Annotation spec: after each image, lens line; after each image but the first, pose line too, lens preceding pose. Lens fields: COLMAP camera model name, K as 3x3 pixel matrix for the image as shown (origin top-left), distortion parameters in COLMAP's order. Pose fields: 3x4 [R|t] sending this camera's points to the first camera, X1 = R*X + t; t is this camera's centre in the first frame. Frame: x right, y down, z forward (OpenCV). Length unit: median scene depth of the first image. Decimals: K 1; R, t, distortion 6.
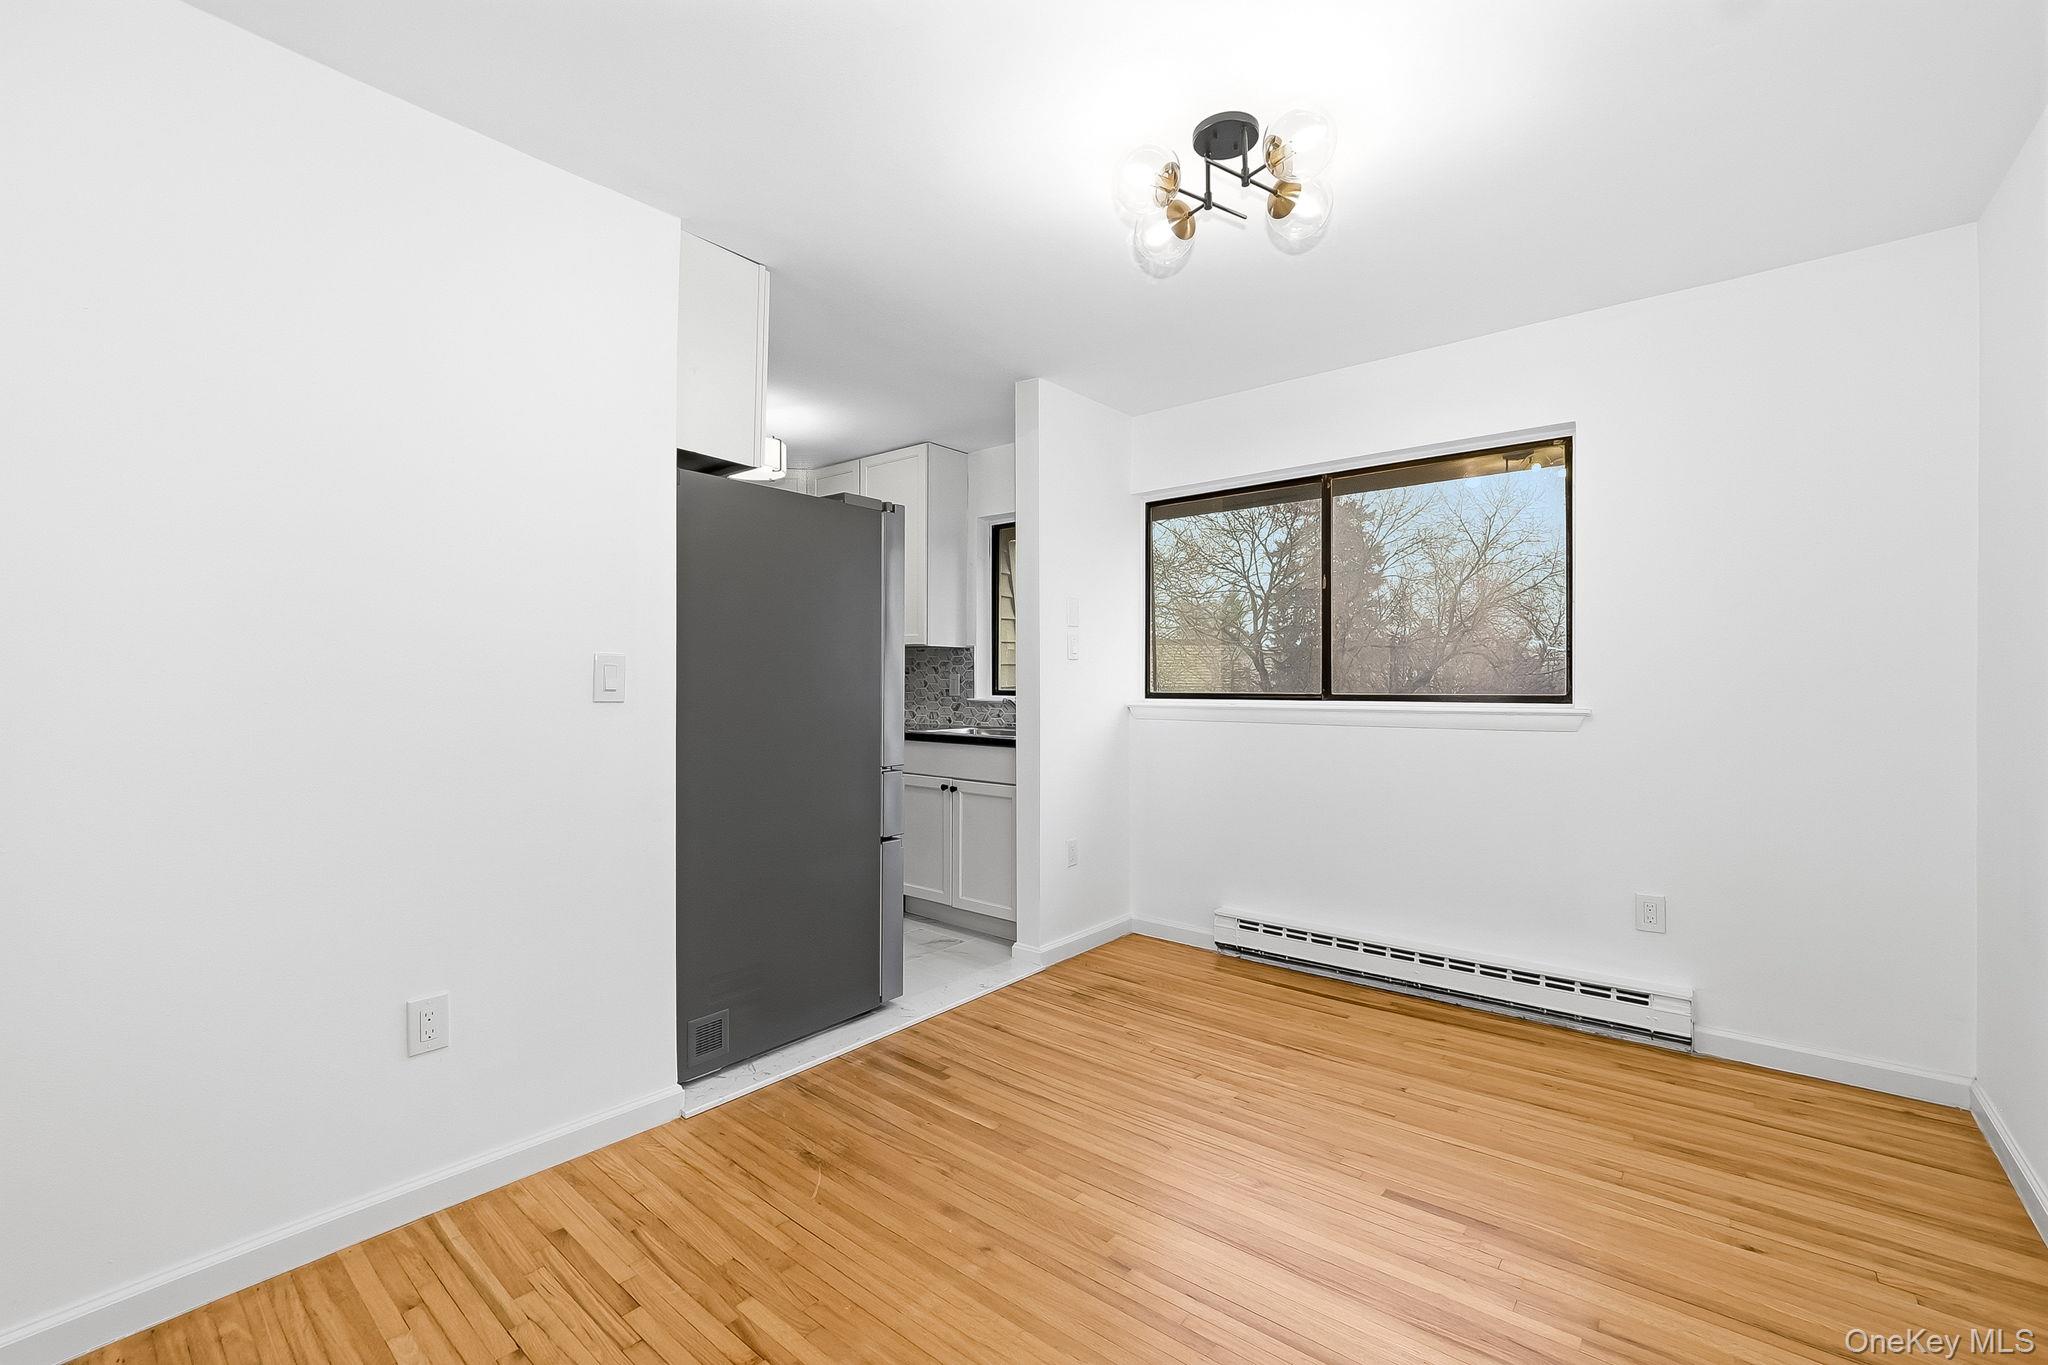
lens RADIAL K [[866.9, 0, 1017.6], [0, 866.9, 678.7], [0, 0, 1]] dist [-0.005165, -0.001221]
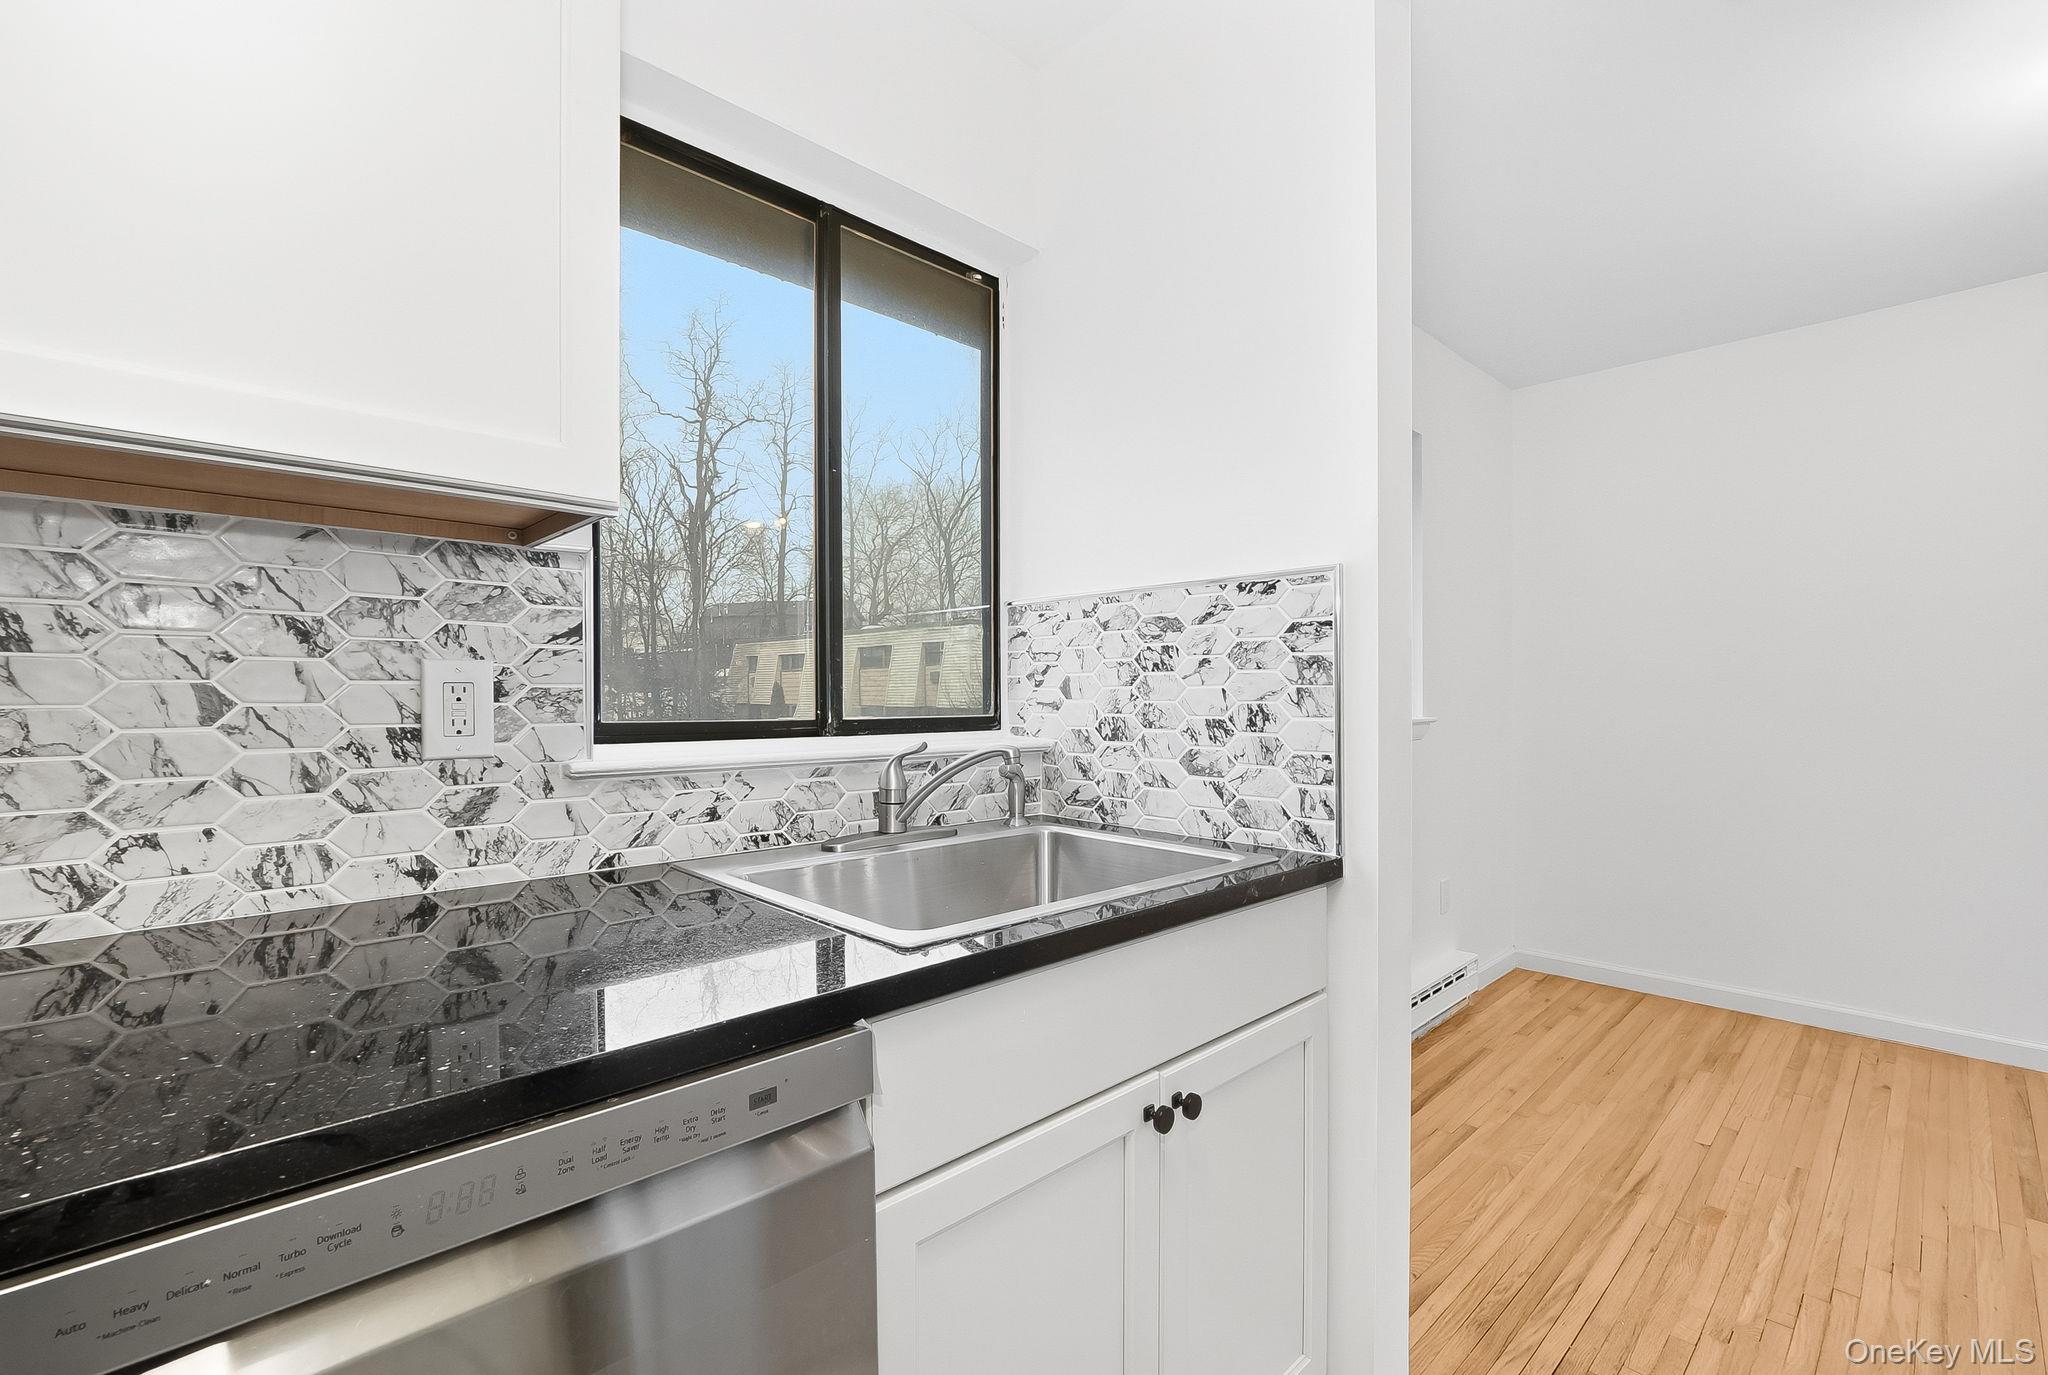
lens RADIAL K [[879.7, 0, 996.8], [0, 879.7, 698.7], [0, 0, 1]] dist [-0.006877, 0.002602]
pose [[0.123048, -0.008565, 0.992364, -0.441221], [-0.004174, 0.999949, 0.009148, 0.003044], [-0.992392, -0.005268, 0.123006, 1.307748]]
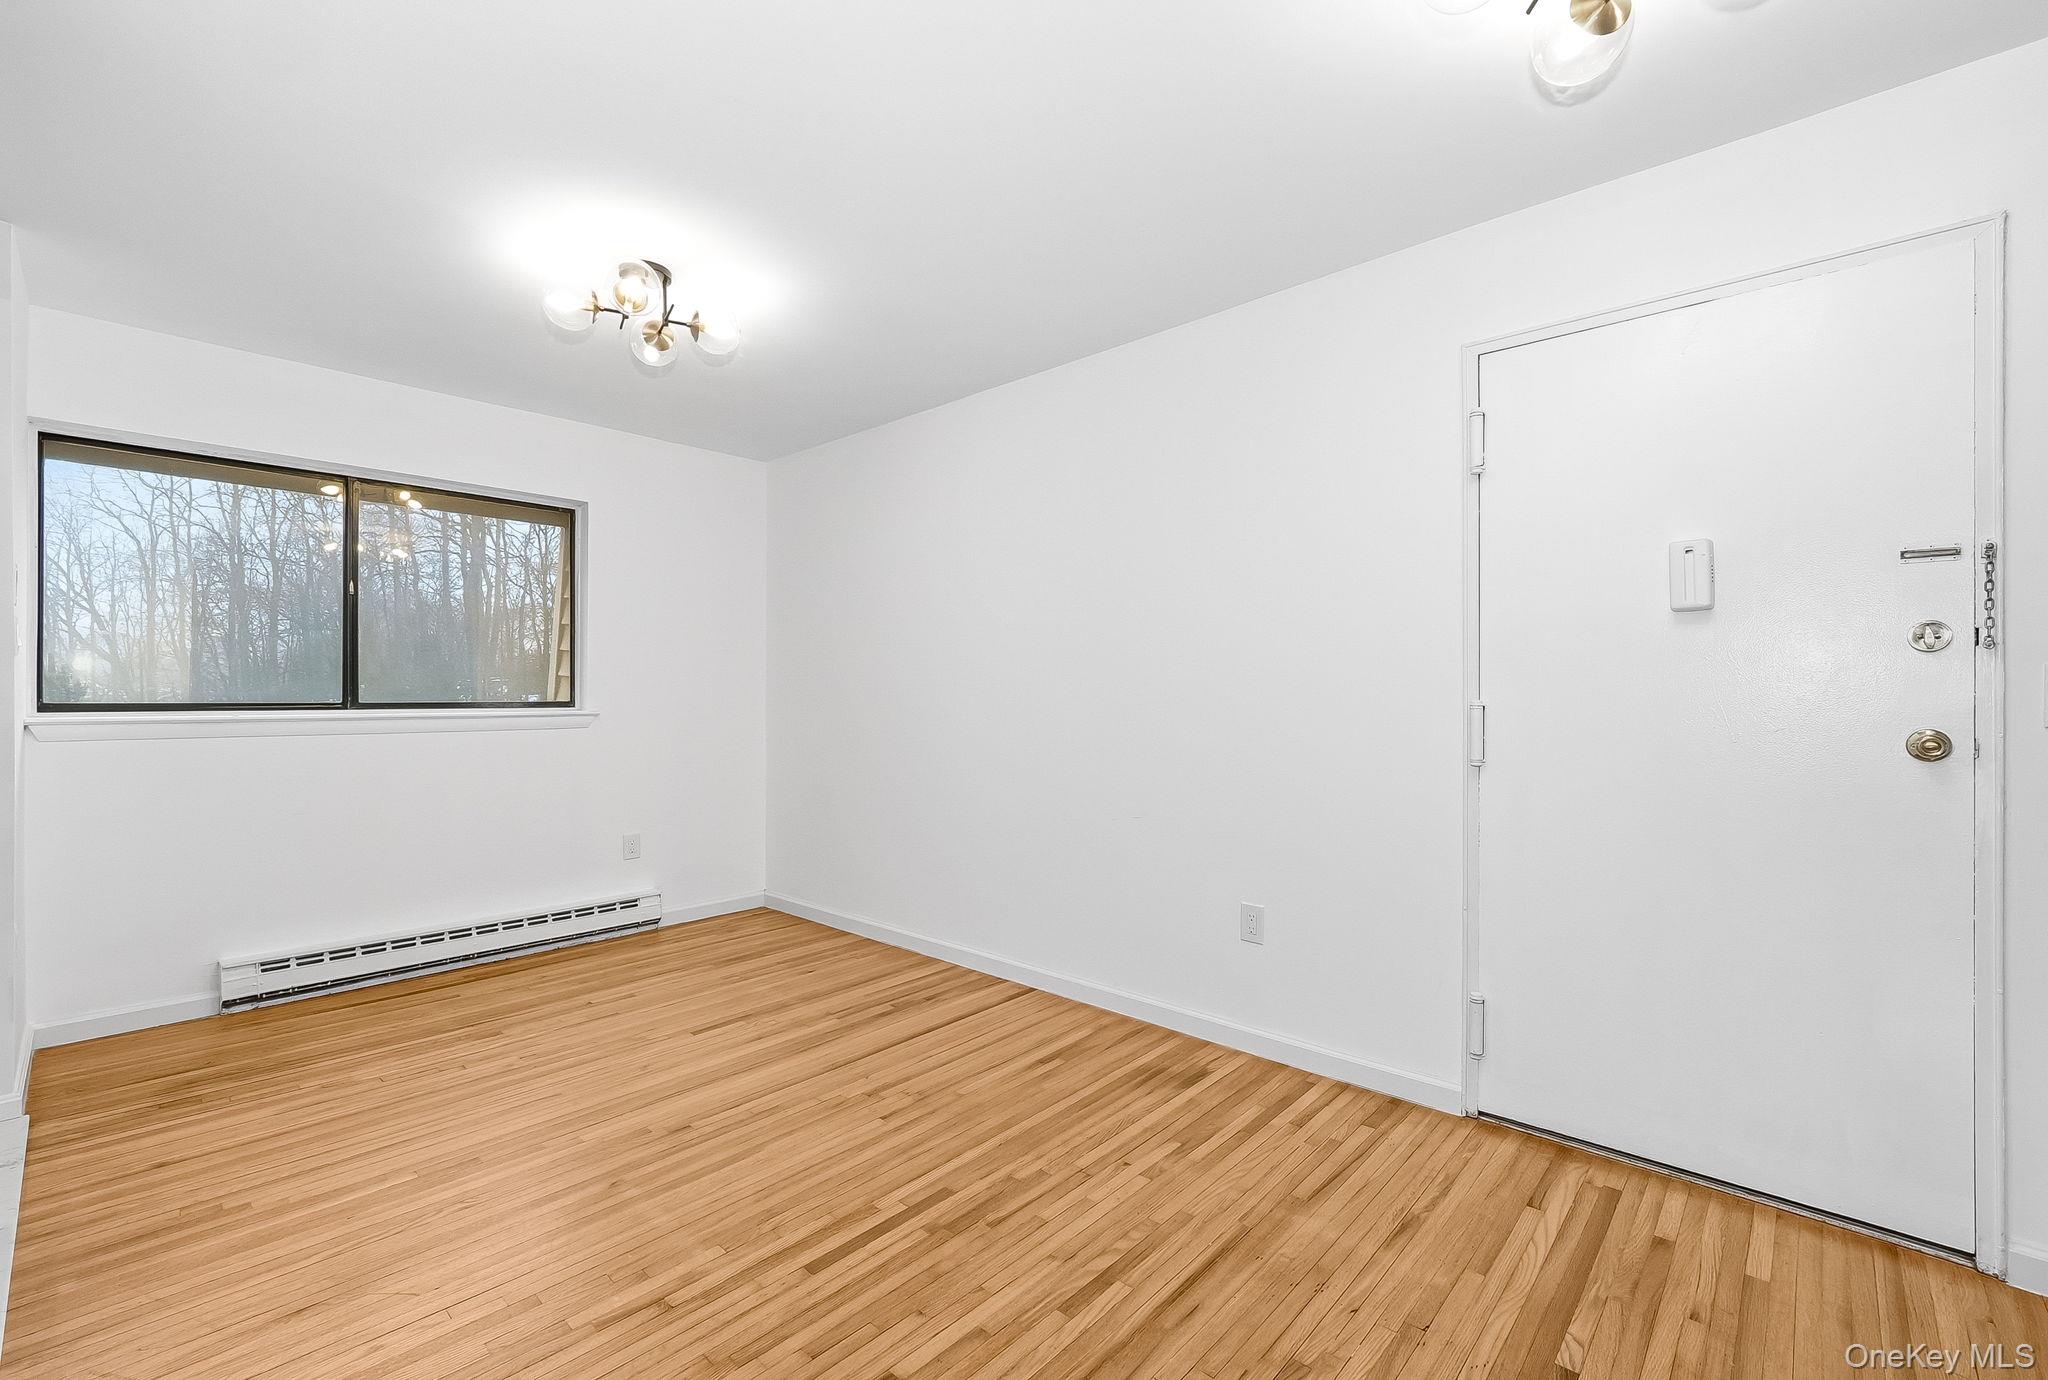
lens RADIAL K [[879.7, 0, 990.8], [0, 879.7, 702.2], [0, 0, 1]] dist [-0.006877, 0.002602]
pose [[0.075264, -0.009079, 0.997122, -0.666474], [-0.008759, 0.999914, 0.009765, 0.002034], [-0.997125, -0.009468, 0.075178, 0.242567]]
